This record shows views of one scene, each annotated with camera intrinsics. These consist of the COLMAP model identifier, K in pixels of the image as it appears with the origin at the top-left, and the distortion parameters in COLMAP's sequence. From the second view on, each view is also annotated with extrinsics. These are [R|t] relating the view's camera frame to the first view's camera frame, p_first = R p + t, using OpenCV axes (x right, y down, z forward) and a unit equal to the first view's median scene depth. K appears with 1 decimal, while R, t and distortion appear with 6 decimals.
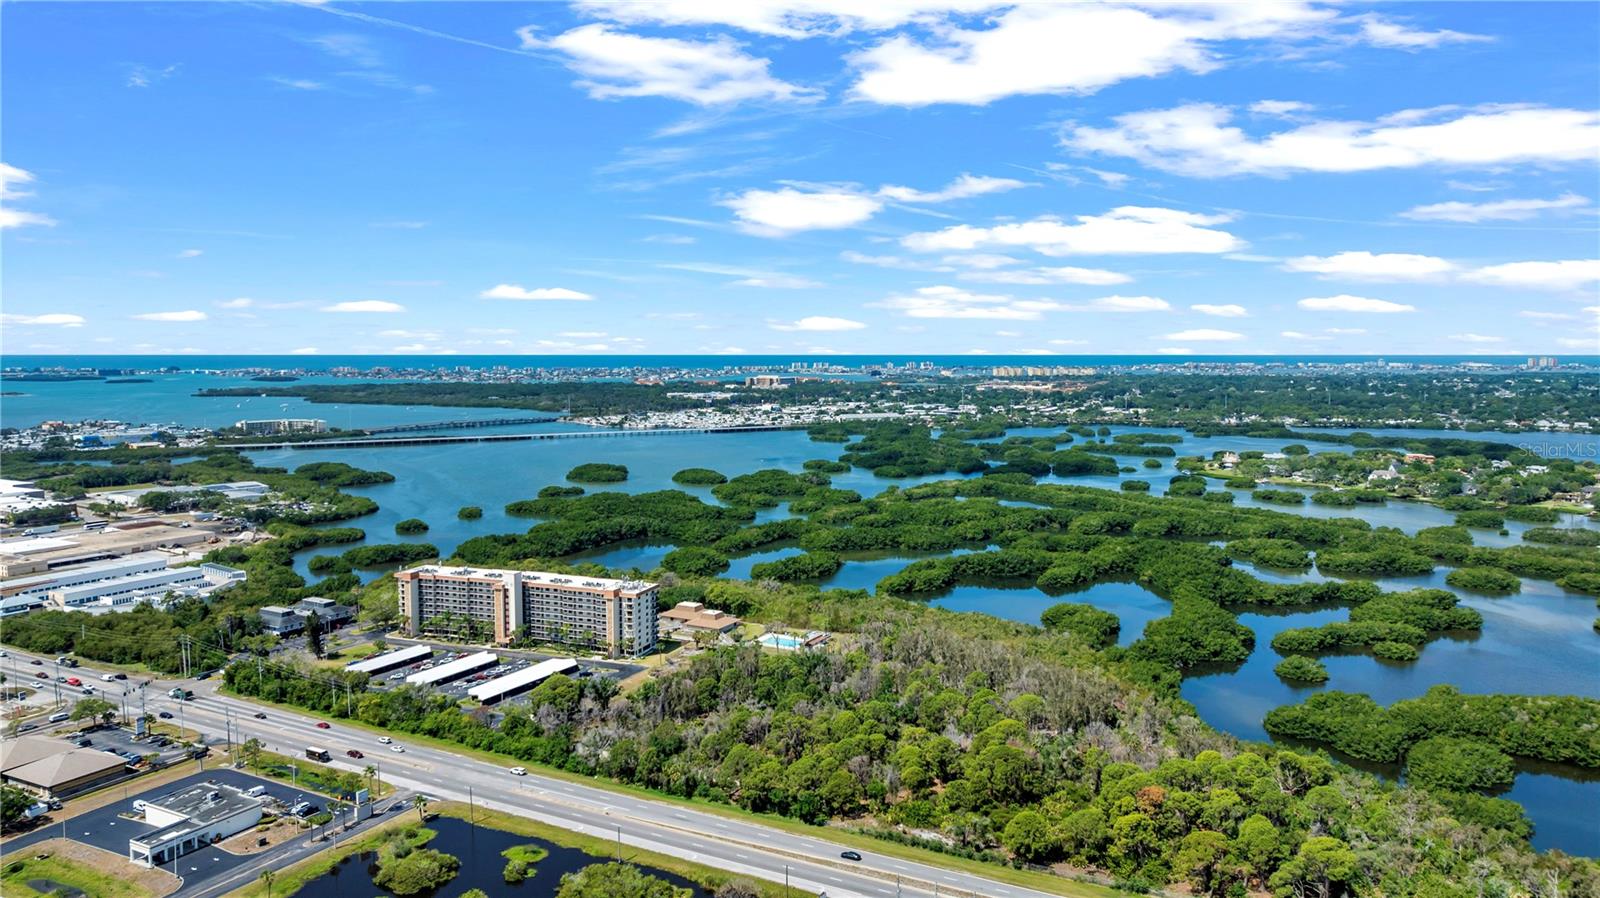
lens RADIAL K [[1146.4, 0, 800.0], [0, 1146.4, 449.0], [0, 0, 1]] dist [-0.020340, 0.009532]
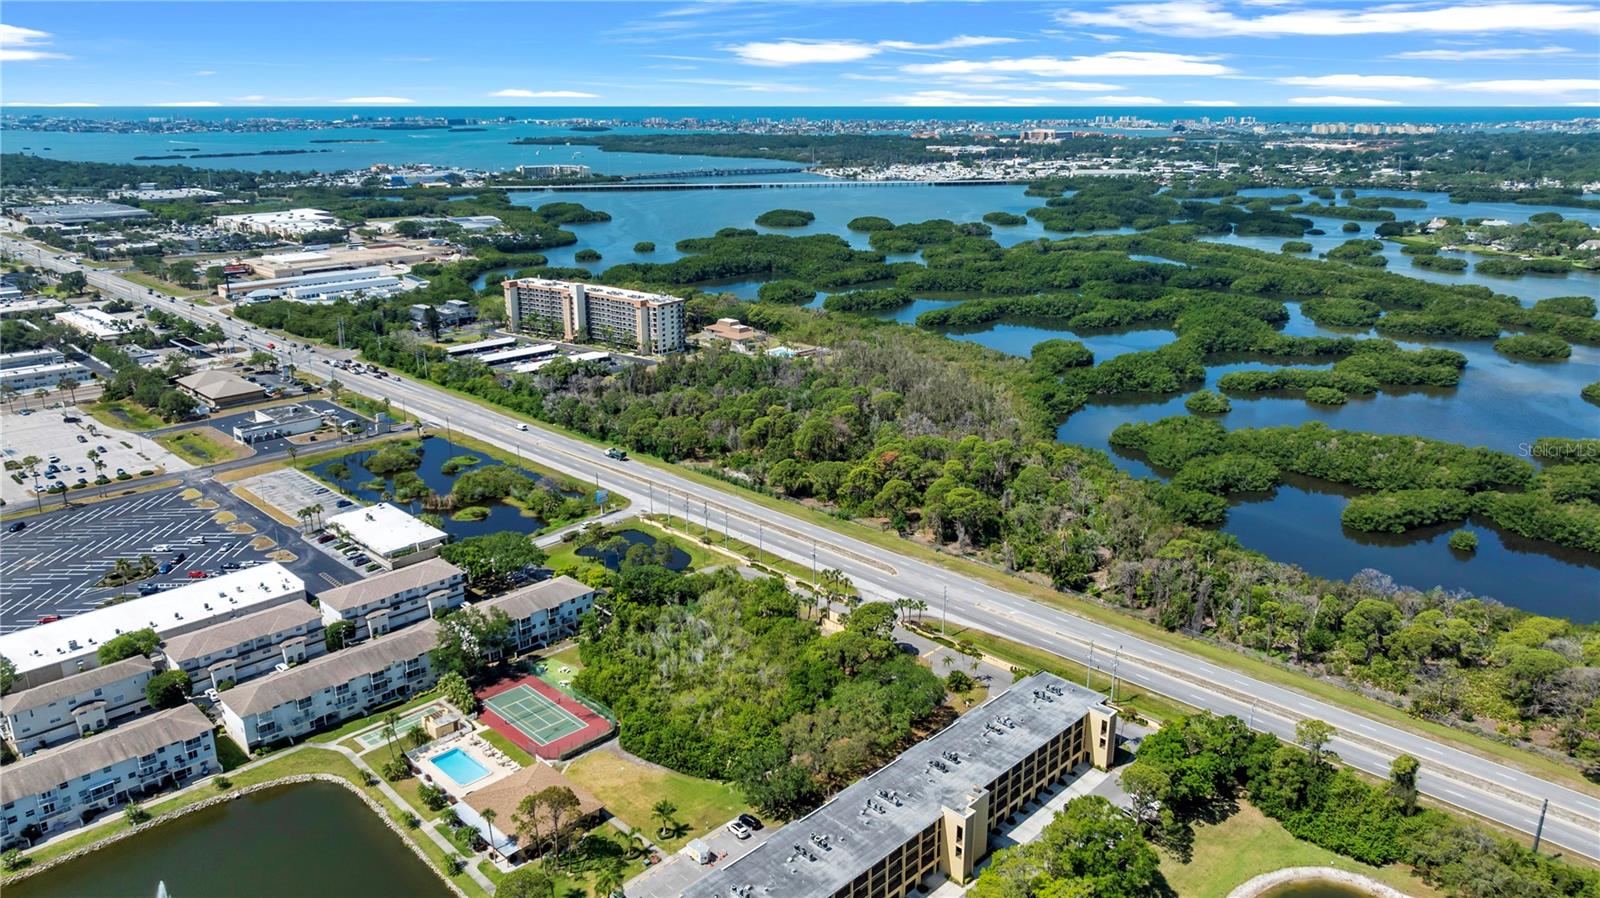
lens RADIAL K [[1146.4, 0, 800.0], [0, 1146.4, 449.0], [0, 0, 1]] dist [-0.020340, 0.009532]
pose [[0.960130, 0.082863, -0.266993, 0.243536], [-0.025860, 0.977292, 0.210313, 0.009912], [0.278357, -0.195024, 0.940470, -0.110048]]
